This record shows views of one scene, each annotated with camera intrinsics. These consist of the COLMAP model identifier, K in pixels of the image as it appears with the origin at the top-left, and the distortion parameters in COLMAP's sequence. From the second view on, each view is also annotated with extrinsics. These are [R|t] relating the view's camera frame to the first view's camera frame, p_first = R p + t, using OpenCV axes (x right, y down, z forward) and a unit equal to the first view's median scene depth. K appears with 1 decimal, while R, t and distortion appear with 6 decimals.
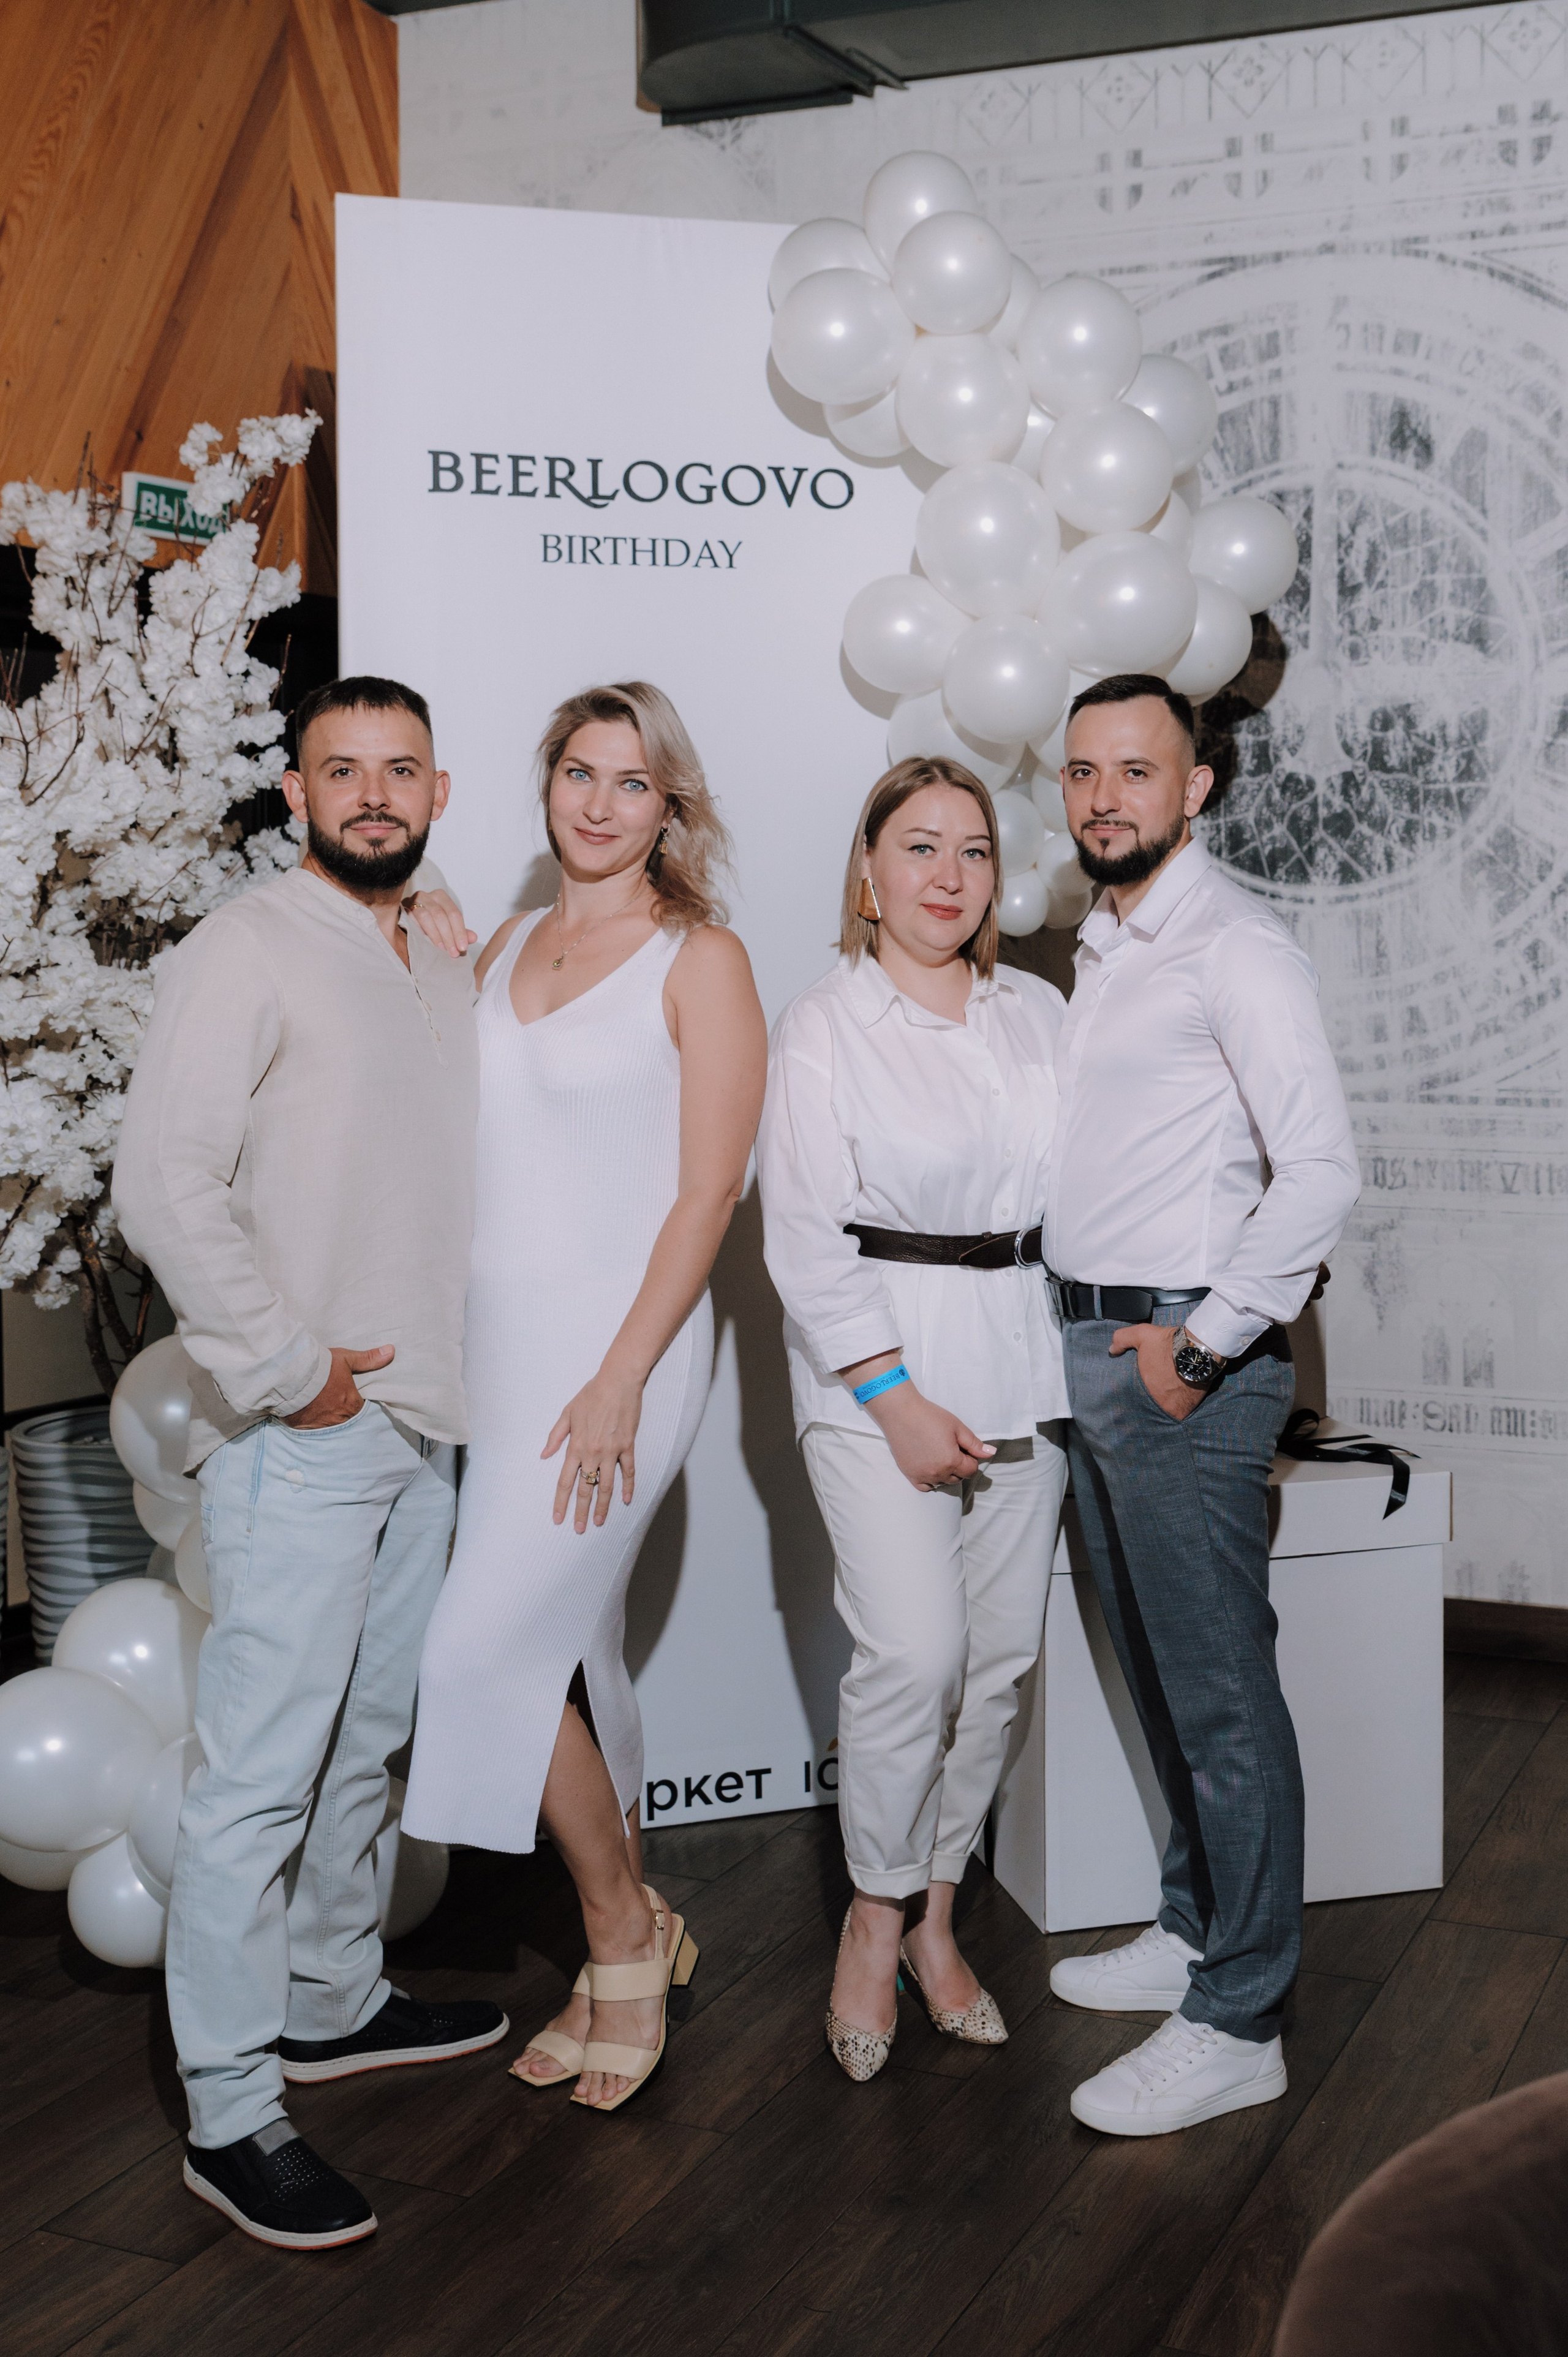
lens RADIAL K [[2477.9, 0, 922.5], [0, 2477.9, 981.0], [0, 0, 1]] dist [-0.019055, -0.004756]
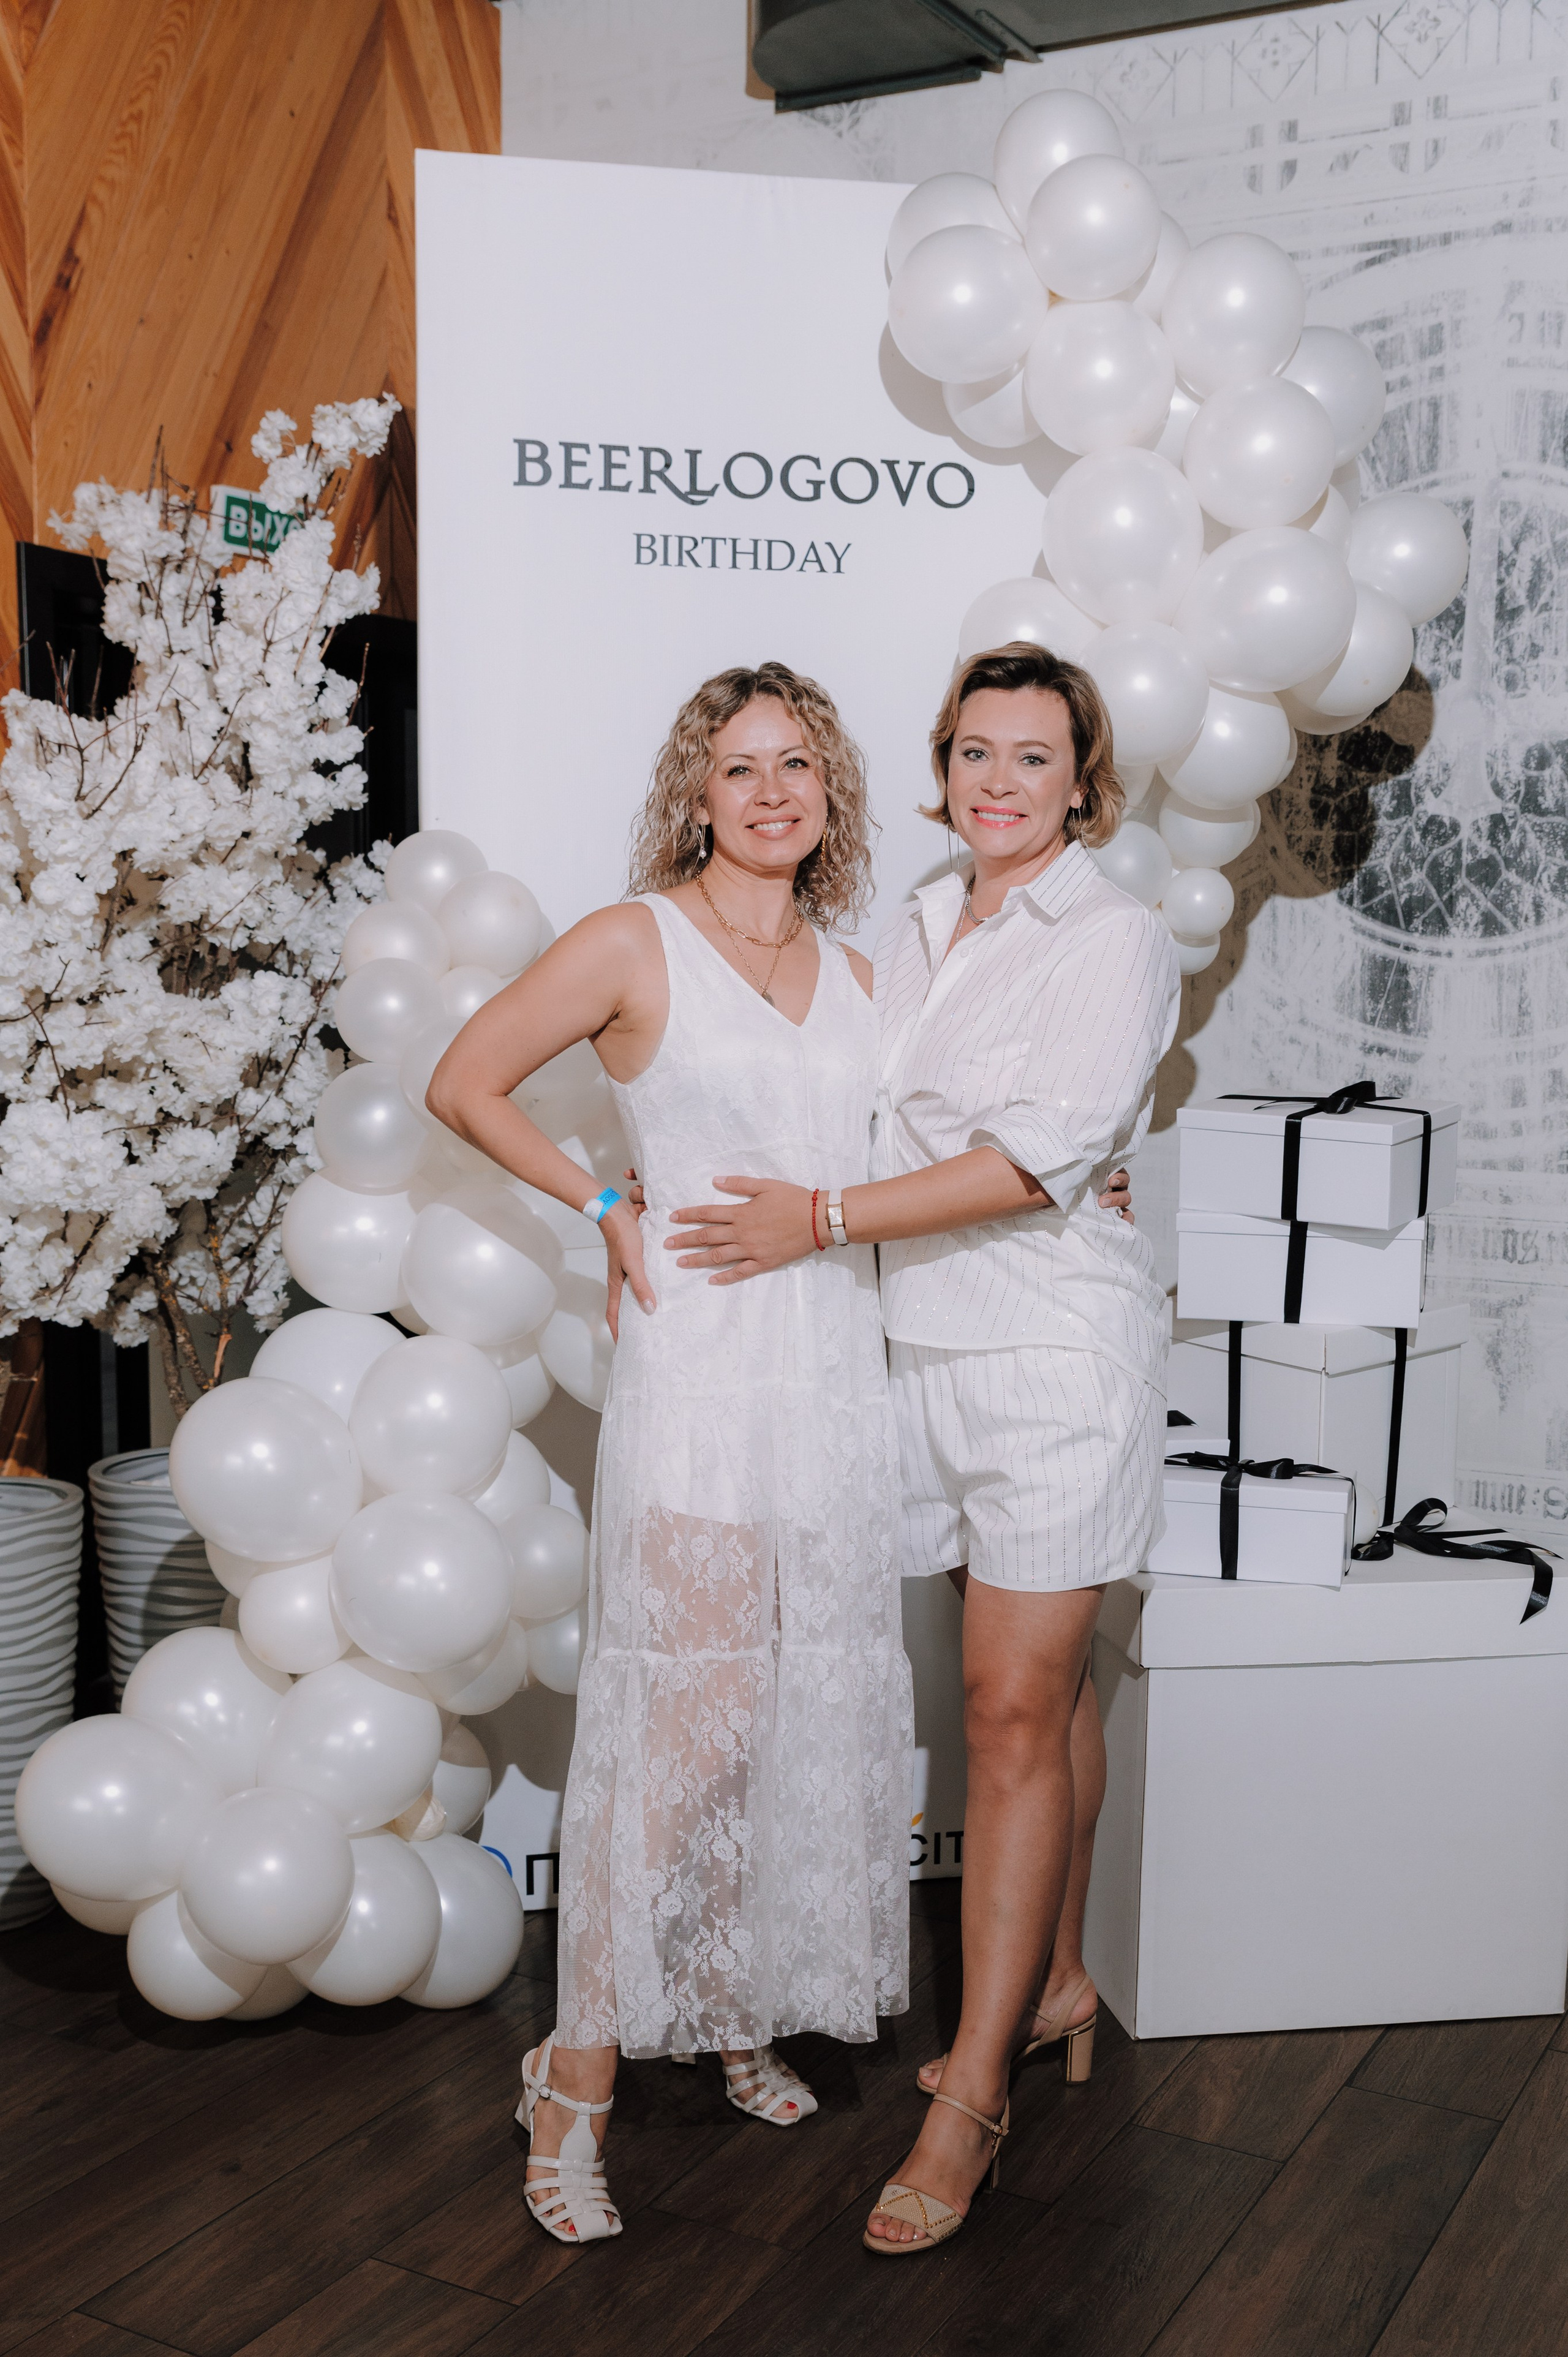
lens RADIAL K [[2310.7, 0, 772.5], [0, 2310.7, 1275.6], [0, 0, 1]] dist [-0.005622, -0.004749]
pose [[0.994540, 0.030172, -0.099895, -0.006574], [-0.020089, 0.994739, 0.100448, 0.006071], [0.102400, -0.097893, 0.989915, 0.100964]]
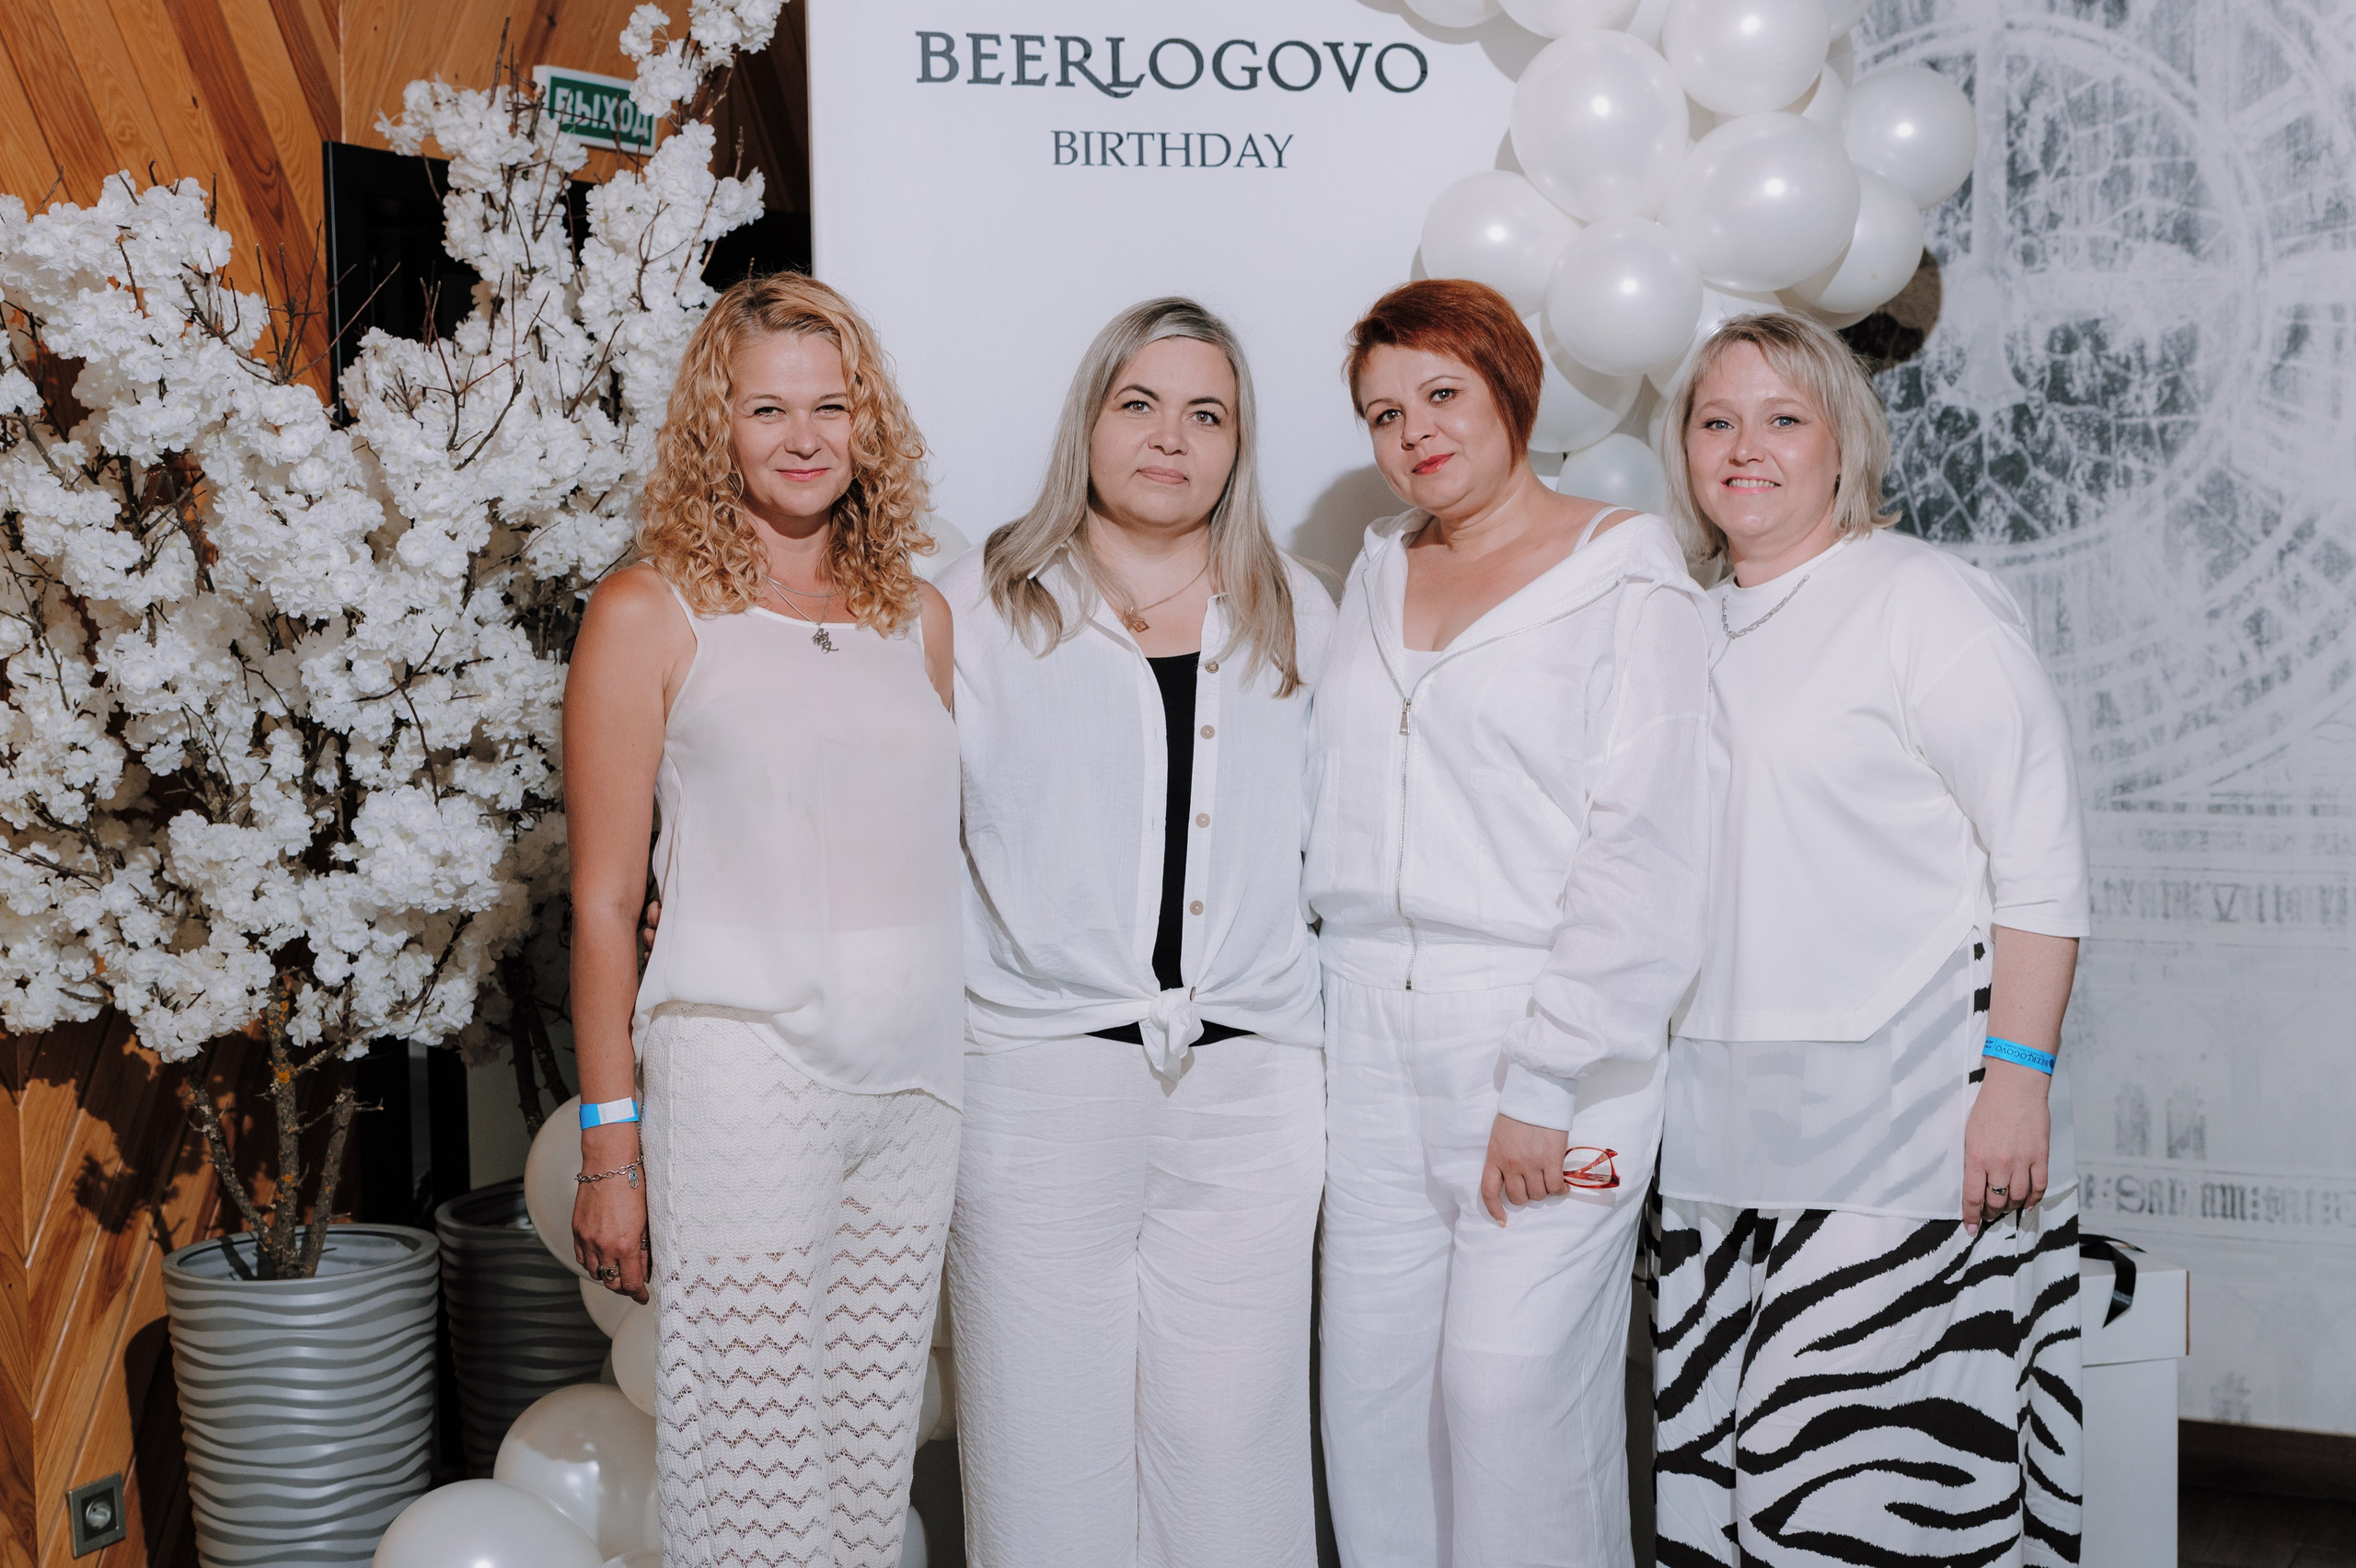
lens RADIAL K [[2946.2, 0, 1207.4], [0, 2946.2, 730.7], [0, 0, 1]] dist [-0.025424, 0.024078]
pose [[0.997786, -0.007196, -0.066121, -0.031923], [0.008867, 0.999648, 0.025015, -0.003897], [0.065917, -0.025545, 0.997498, 0.017251]]
